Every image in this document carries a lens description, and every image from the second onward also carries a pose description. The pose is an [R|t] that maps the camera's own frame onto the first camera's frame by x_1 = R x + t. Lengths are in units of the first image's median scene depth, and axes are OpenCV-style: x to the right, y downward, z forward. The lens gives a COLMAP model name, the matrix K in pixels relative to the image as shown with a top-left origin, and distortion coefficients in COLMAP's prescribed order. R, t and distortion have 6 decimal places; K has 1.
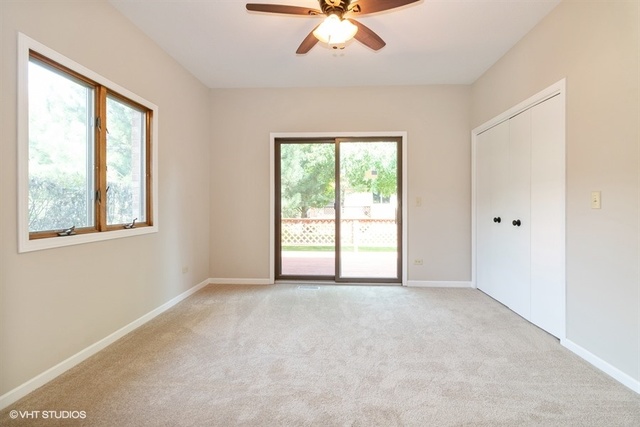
lens RADIAL K [[297.2, 0, 324.3], [0, 297.2, 210.1], [0, 0, 1]] dist [-0.000748, -0.000170]
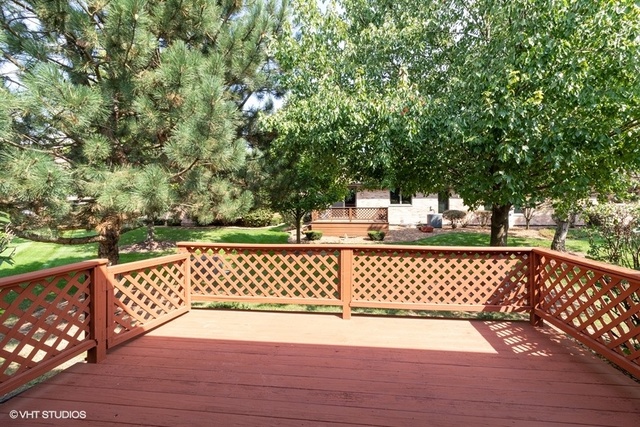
lens RADIAL K [[297.2, 0, 324.3], [0, 297.2, 210.1], [0, 0, 1]] dist [-0.000748, -0.000170]
pose [[0.998122, 0.003053, -0.061188, 0.119089], [-0.002874, 0.999991, 0.003003, -0.033872], [0.061196, -0.002821, 0.998122, 0.651893]]
